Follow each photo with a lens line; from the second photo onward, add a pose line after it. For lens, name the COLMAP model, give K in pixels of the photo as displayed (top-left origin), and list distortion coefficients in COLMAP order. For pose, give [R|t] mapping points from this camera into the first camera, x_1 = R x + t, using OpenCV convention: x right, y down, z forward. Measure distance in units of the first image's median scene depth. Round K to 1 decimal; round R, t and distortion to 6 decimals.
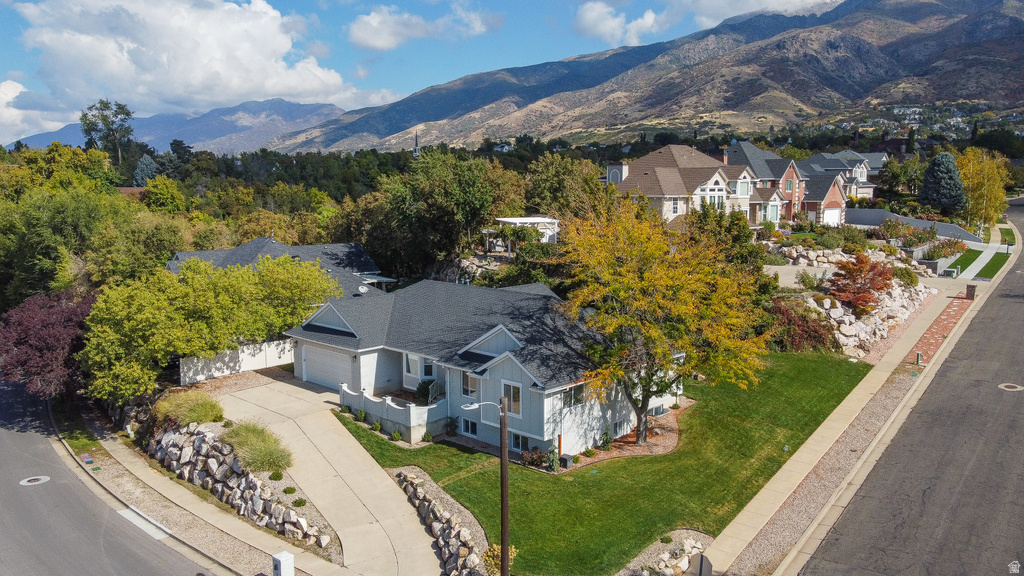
lens RADIAL K [[803.4, 0, 512.0], [0, 803.4, 288.0], [0, 0, 1]] dist [0.002771, 0.036519]
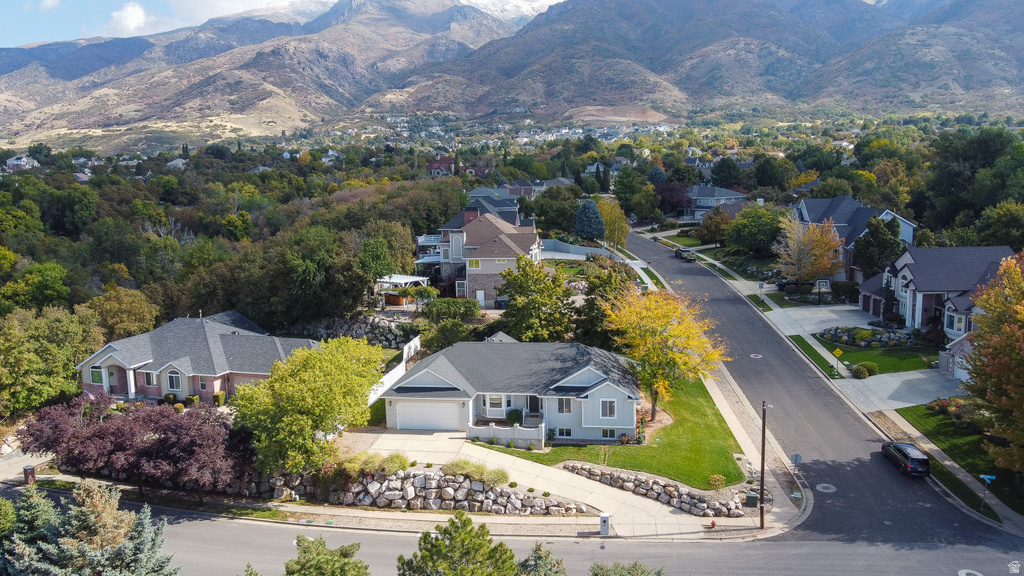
lens RADIAL K [[786.3, 0, 509.7], [0, 786.3, 288.9], [0, 0, 1]] dist [0.001647, 0.039262]
pose [[0.819036, -0.102130, 0.564579, -0.834126], [0.097776, 0.994481, 0.038052, -0.152105], [-0.565349, 0.024036, 0.824501, -0.200857]]
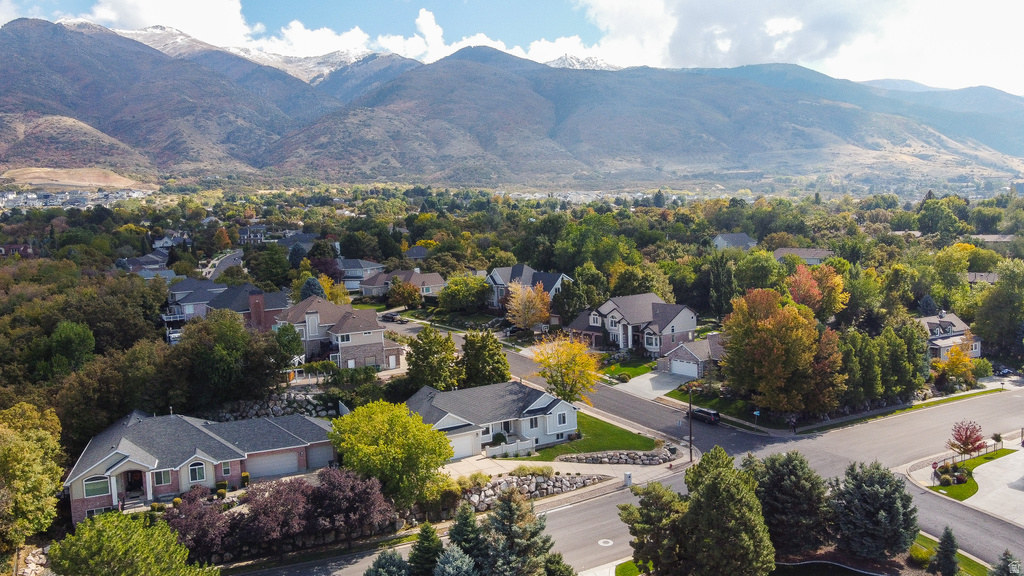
lens RADIAL K [[789.8, 0, 512.0], [0, 789.8, 288.0], [0, 0, 1]] dist [-0.000478, 0.047531]
pose [[0.281699, -0.096784, 0.954609, -1.830264], [0.167567, 0.984573, 0.050374, -0.322225], [-0.944758, 0.145770, 0.293571, 0.275221]]
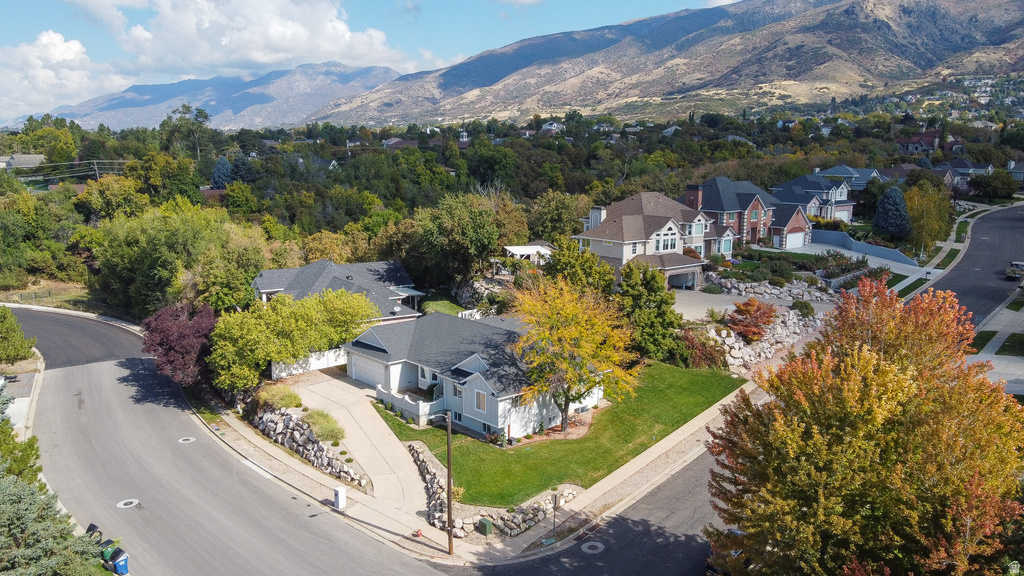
lens RADIAL K [[816.0, 0, 512.0], [0, 816.0, 288.0], [0, 0, 1]] dist [-0.003704, 0.046633]
pose [[0.997578, 0.023779, -0.065373, 0.125209], [-0.021037, 0.998883, 0.042307, -0.120963], [0.066306, -0.040829, 0.996964, -0.465955]]
